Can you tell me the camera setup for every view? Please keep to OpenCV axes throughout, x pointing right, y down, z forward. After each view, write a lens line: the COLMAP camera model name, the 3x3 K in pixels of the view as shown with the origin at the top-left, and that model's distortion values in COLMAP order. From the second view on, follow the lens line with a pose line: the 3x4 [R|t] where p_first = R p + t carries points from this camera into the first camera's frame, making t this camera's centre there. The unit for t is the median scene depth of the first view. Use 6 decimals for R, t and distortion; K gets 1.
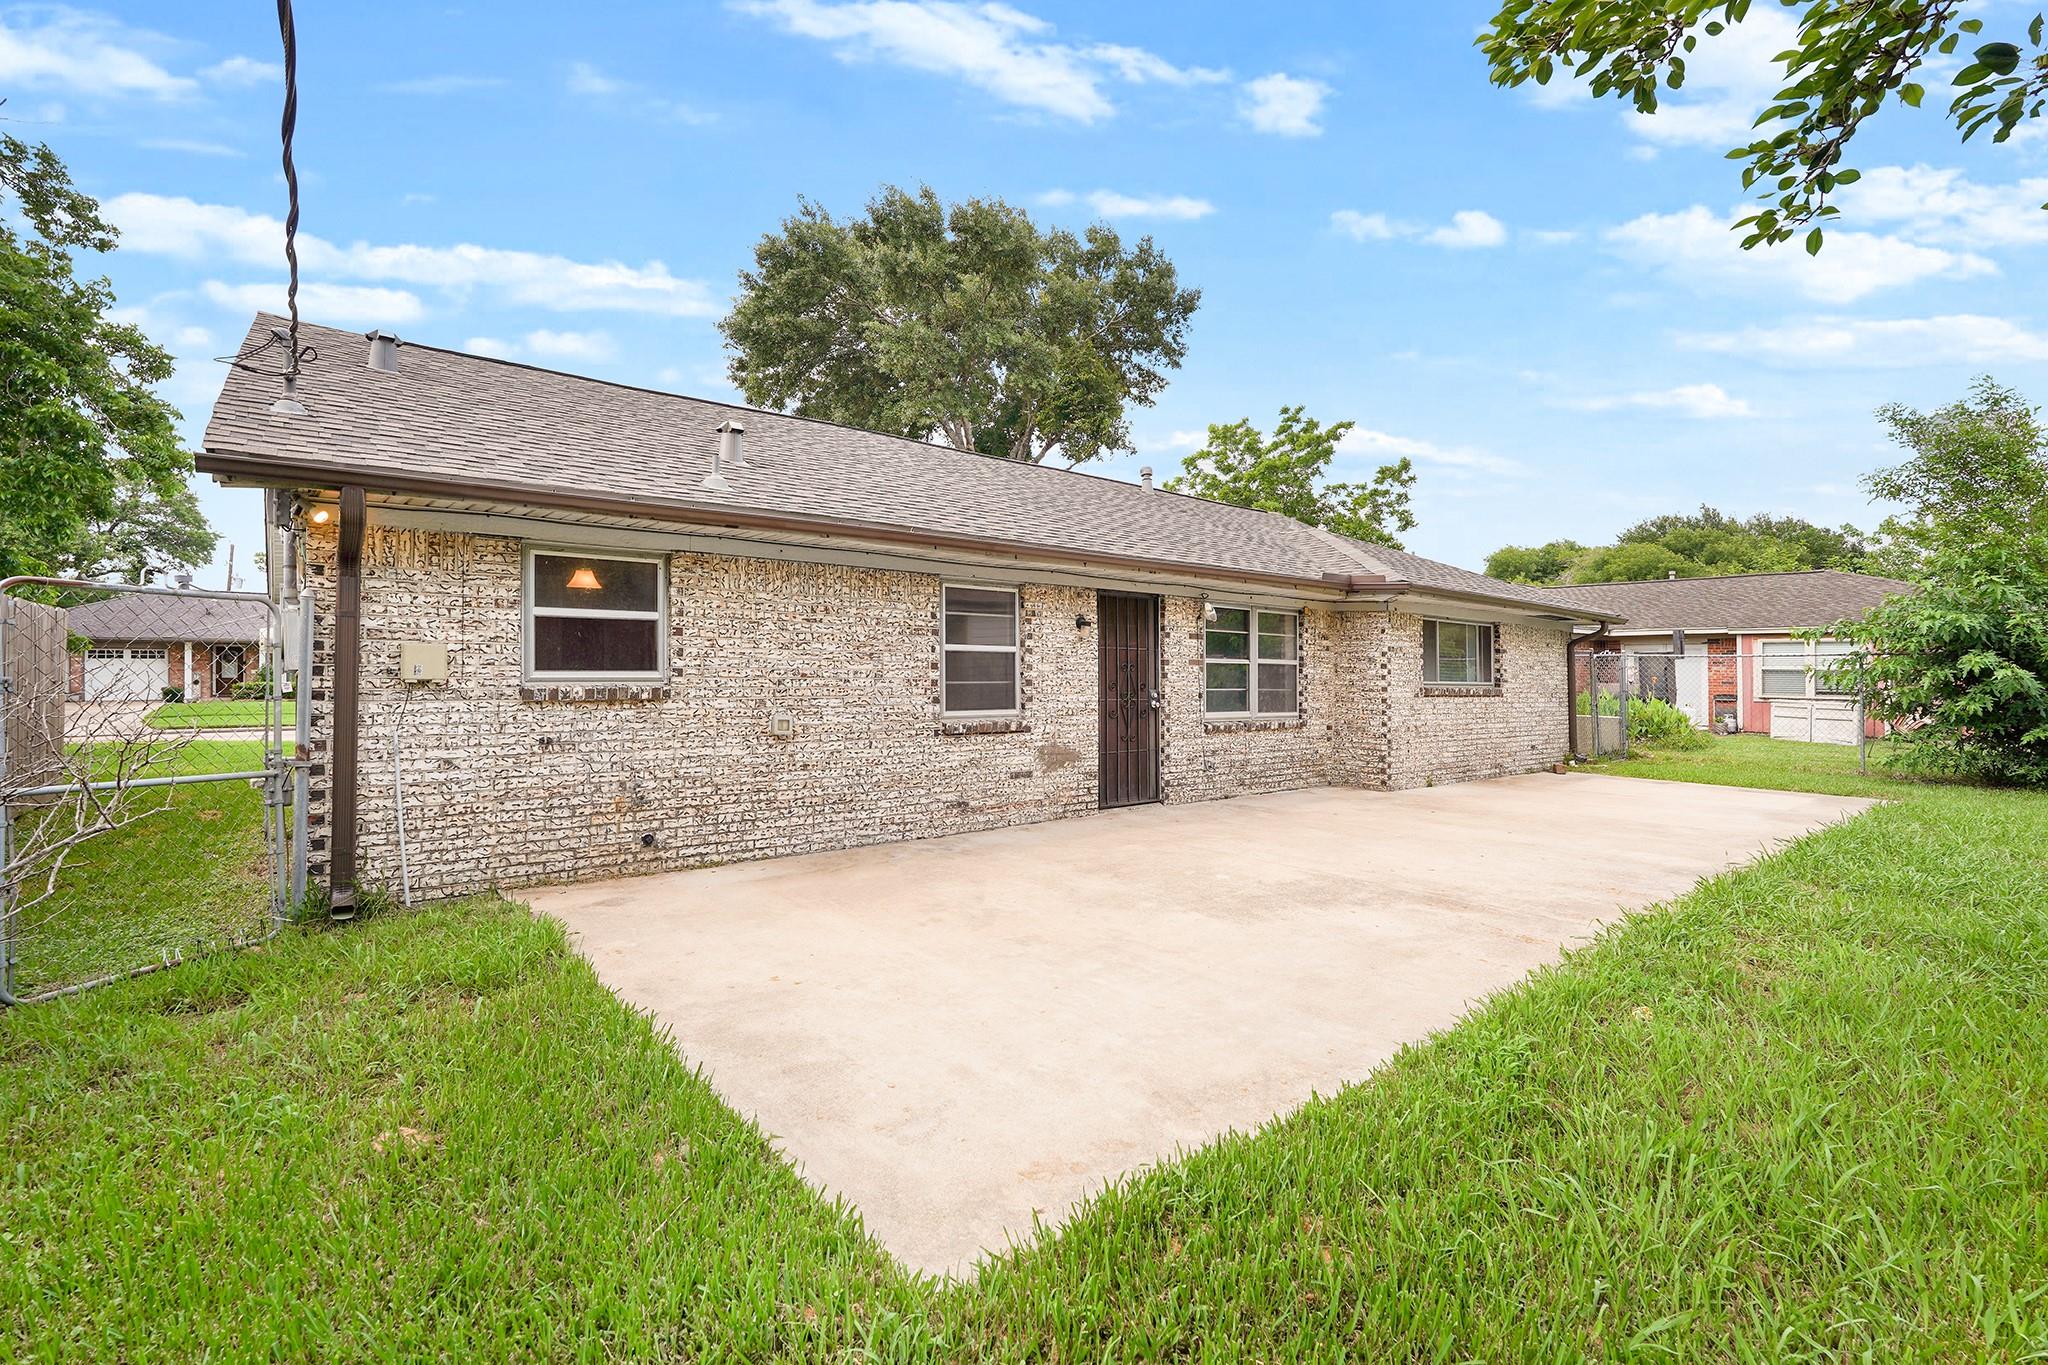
lens RADIAL K [[896.6, 0, 1020.2], [0, 896.6, 680.9], [0, 0, 1]] dist [-0.013981, 0.004228]
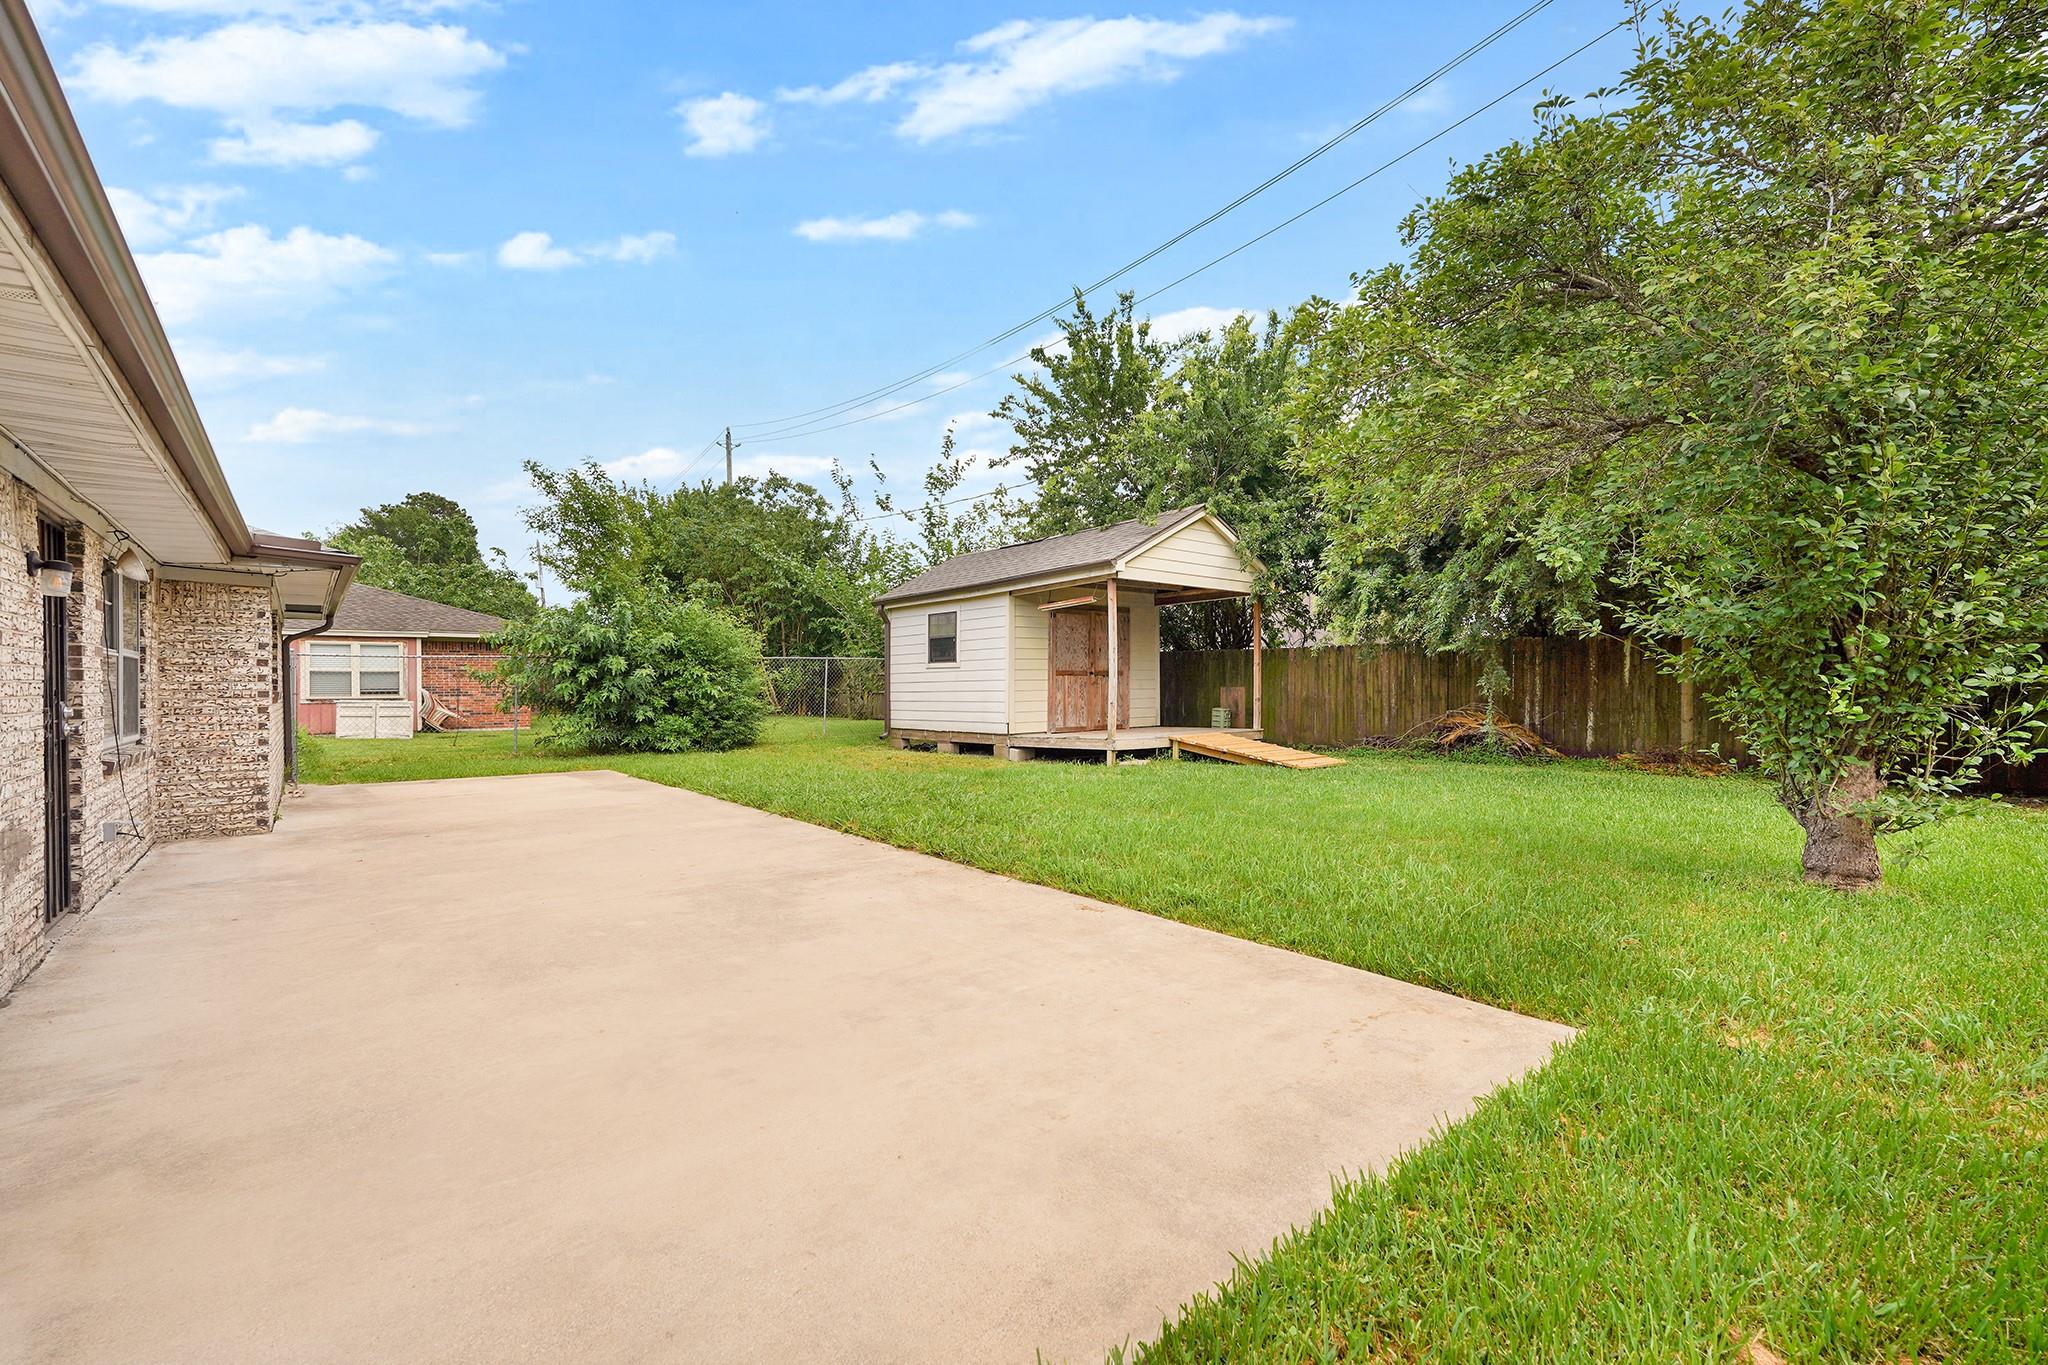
lens RADIAL K [[896.6, 0, 1023.7], [0, 896.6, 695.7], [0, 0, 1]] dist [-0.013981, 0.004228]
pose [[0.006082, -0.025274, 0.999662, -0.865376], [0.013215, 0.999595, 0.025192, 0.000743], [-0.999894, 0.013057, 0.006413, 1.000000]]
